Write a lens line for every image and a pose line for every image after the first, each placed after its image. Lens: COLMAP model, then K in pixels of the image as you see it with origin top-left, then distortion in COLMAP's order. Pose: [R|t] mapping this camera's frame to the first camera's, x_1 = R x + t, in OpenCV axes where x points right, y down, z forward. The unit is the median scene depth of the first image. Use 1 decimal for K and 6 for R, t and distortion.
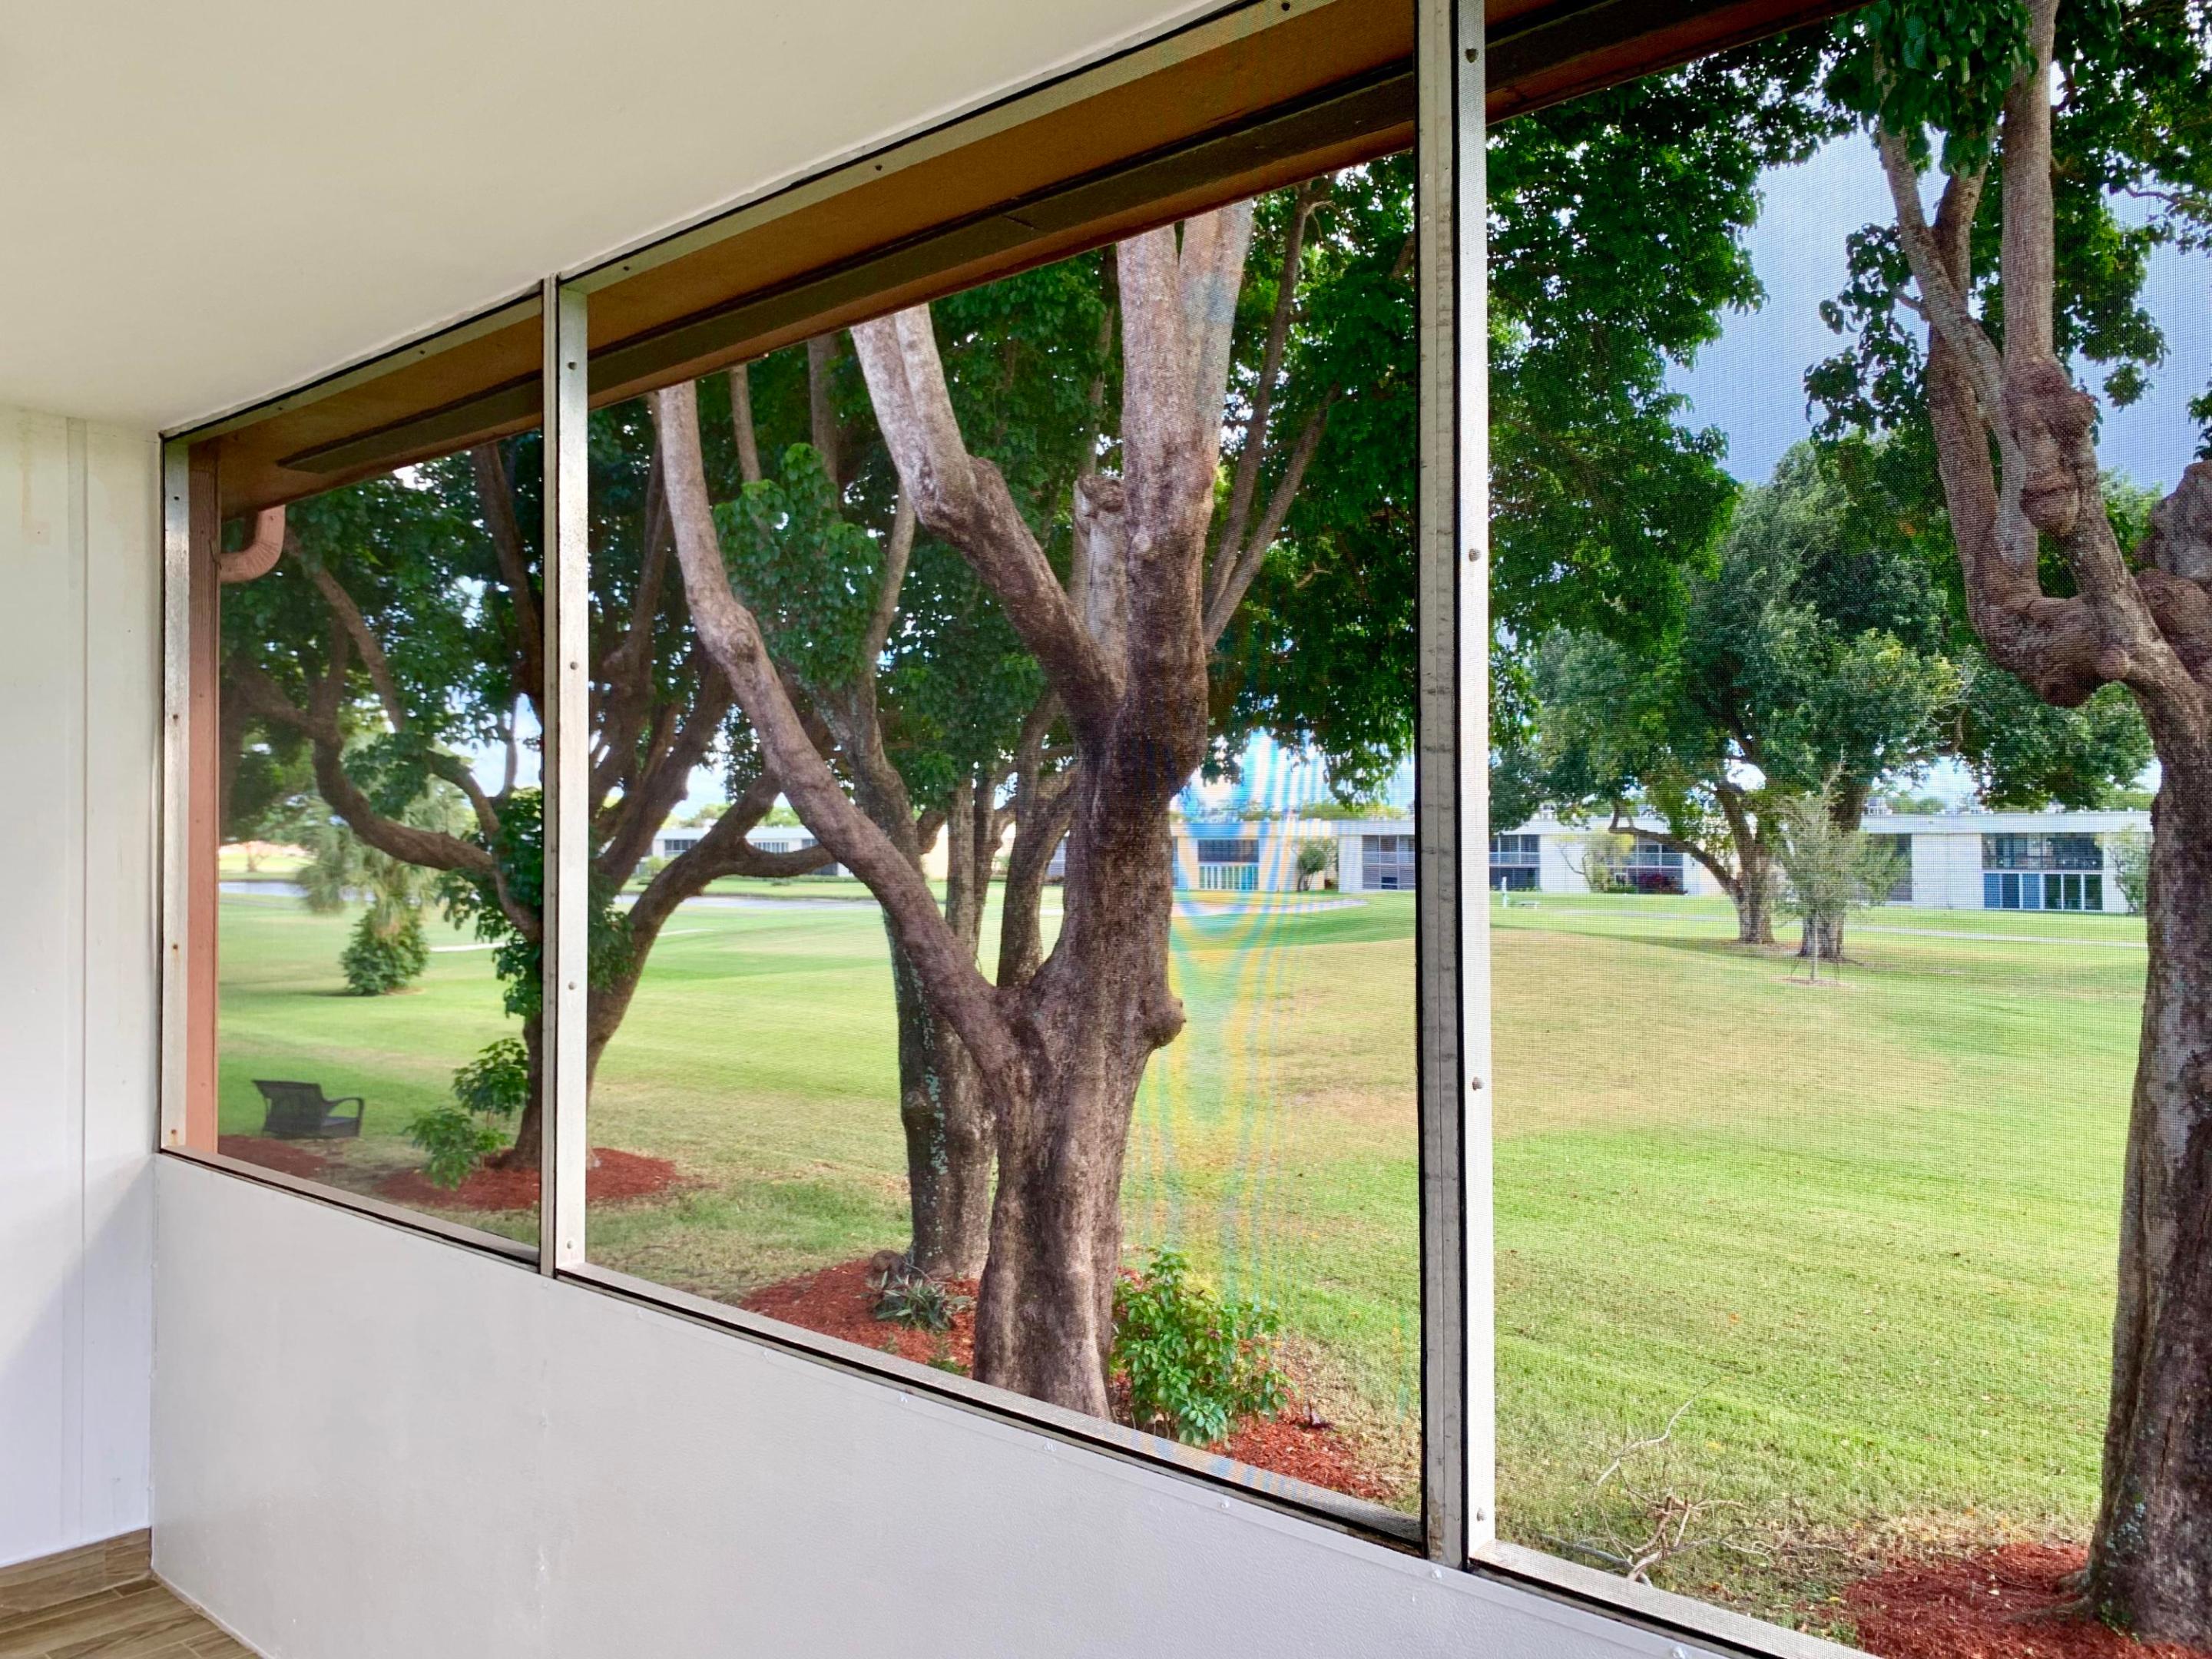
lens RADIAL K [[1700.8, 0, 1114.1], [0, 1700.8, 834.2], [0, 0, 1]] dist [0.056159, -0.071718]
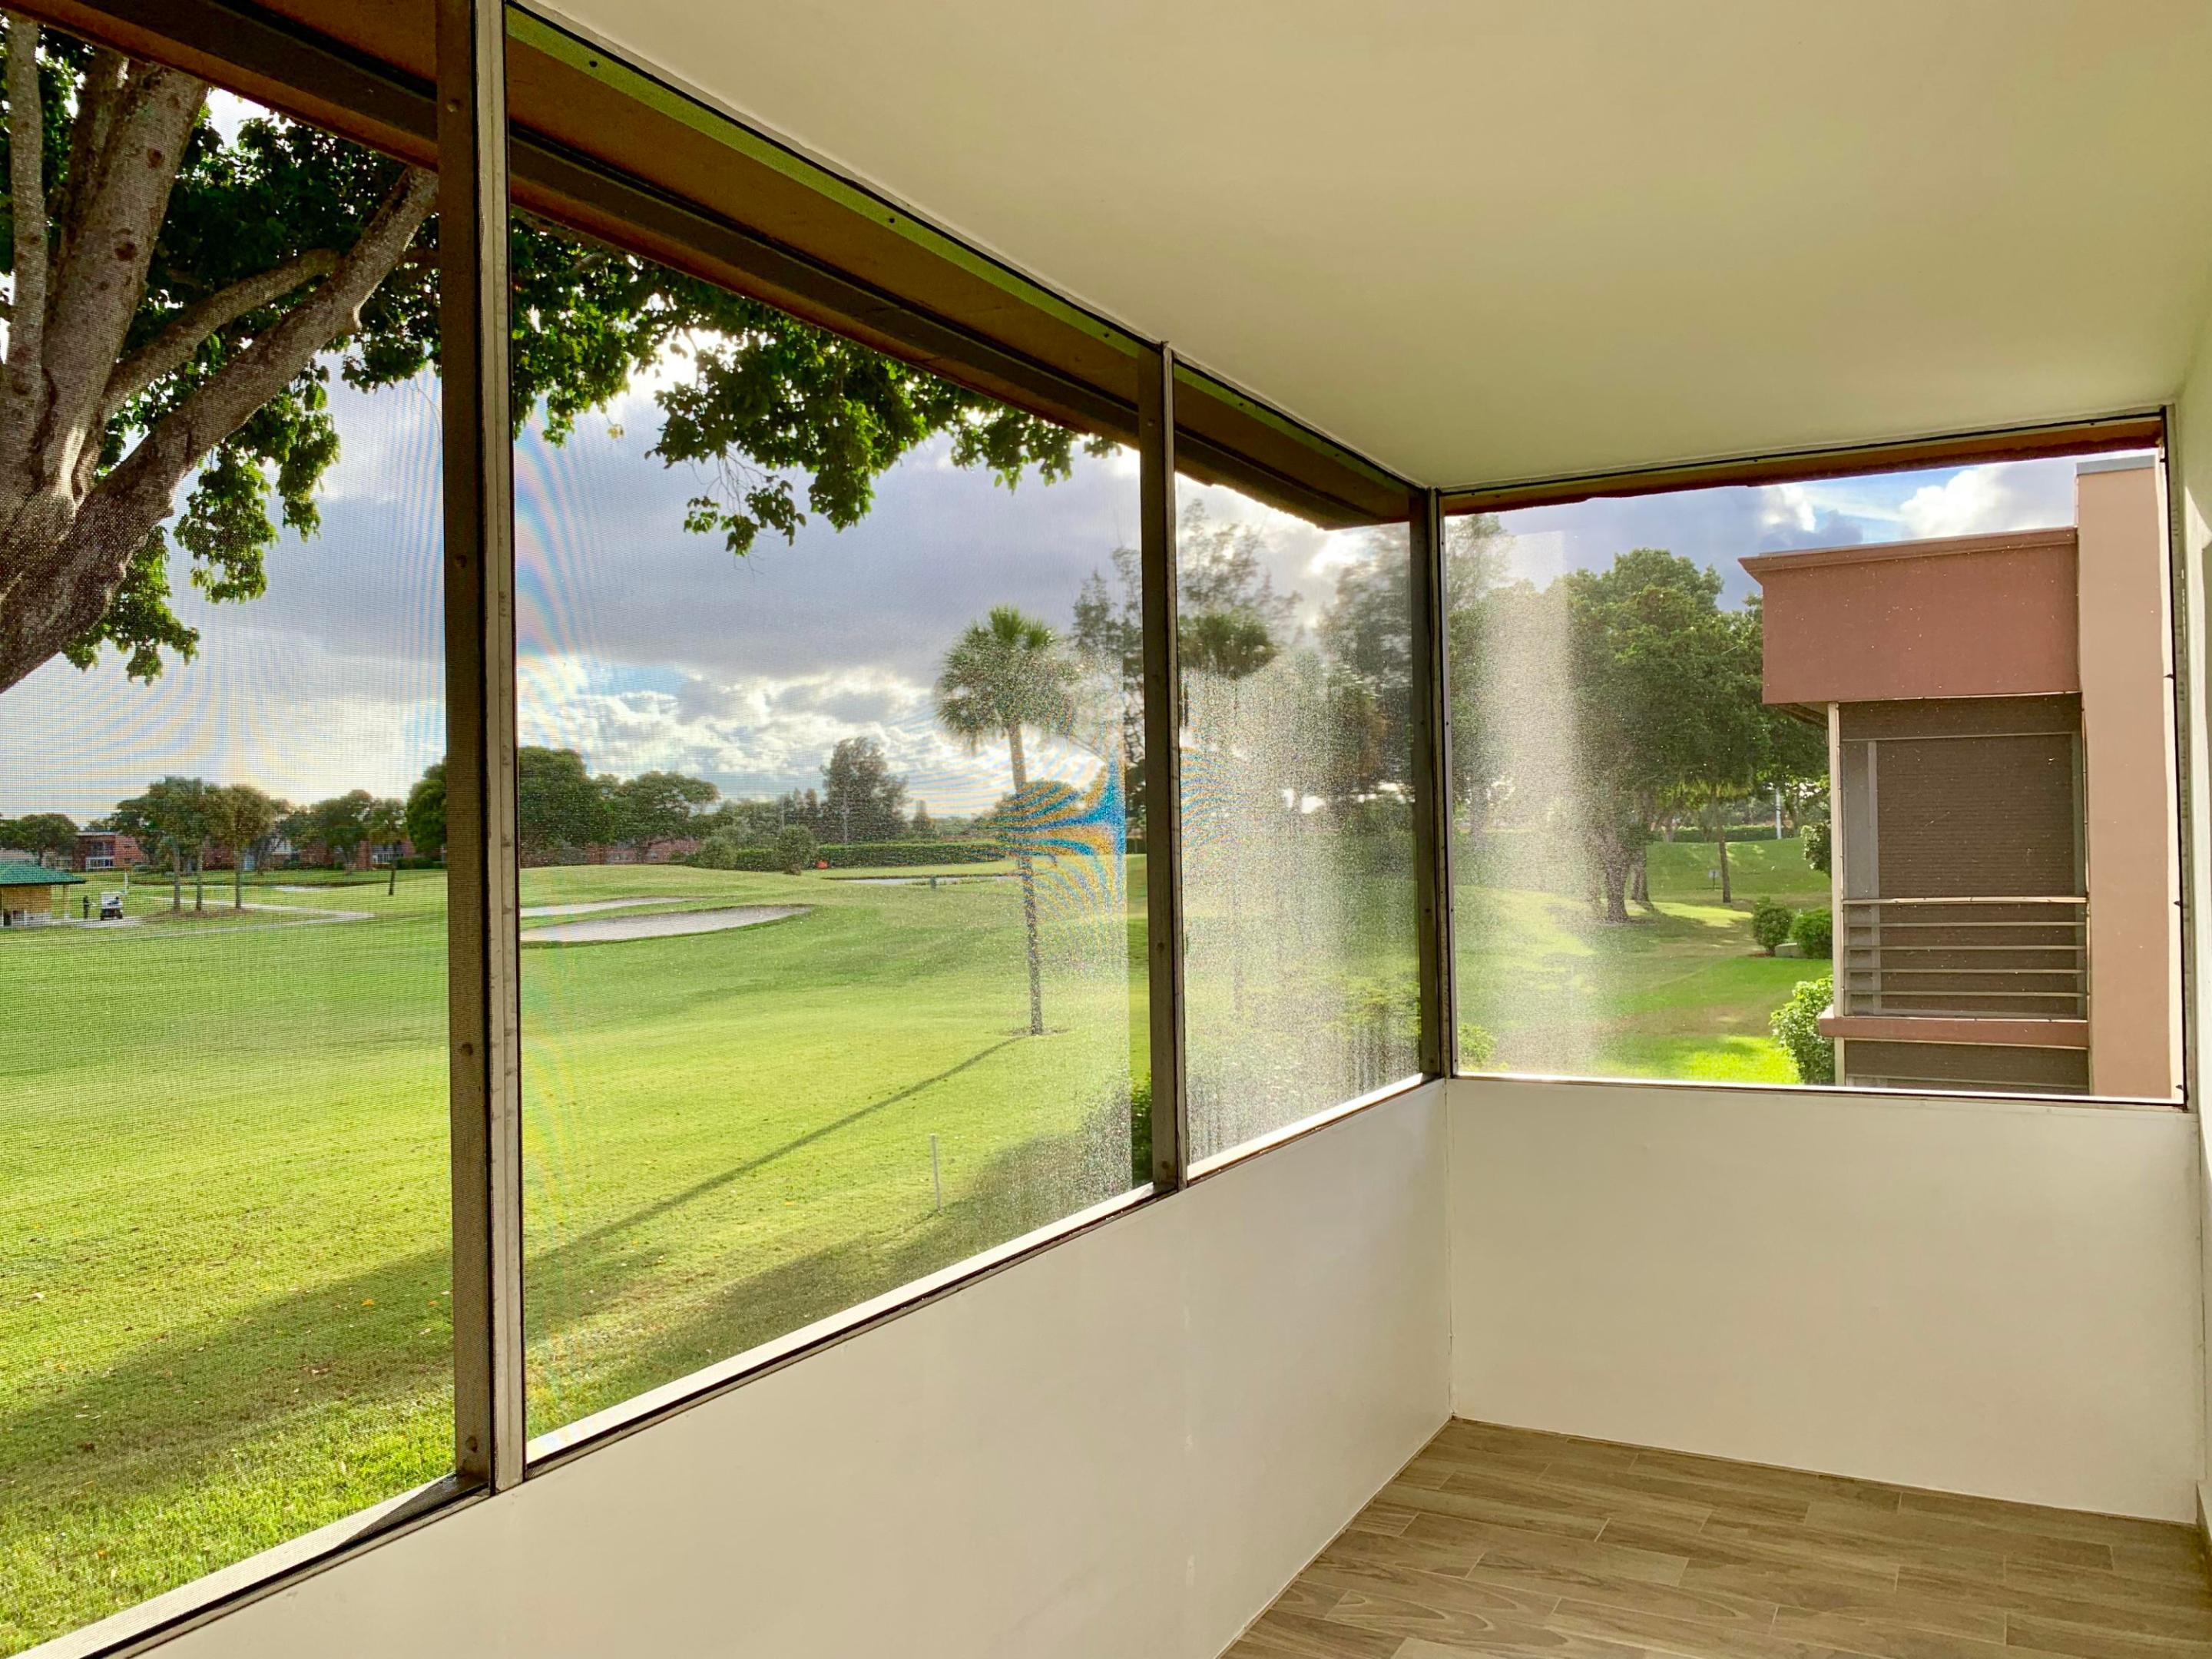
lens RADIAL K [[1700.8, 0, 1116.1], [0, 1700.8, 825.1], [0, 0, 1]] dist [0.056159, -0.071718]
pose [[-0.231044, 0.009151, 0.972900, -1.232916], [-0.002185, 0.999948, -0.009924, 0.012143], [-0.972941, -0.004418, -0.231012, 1.103241]]
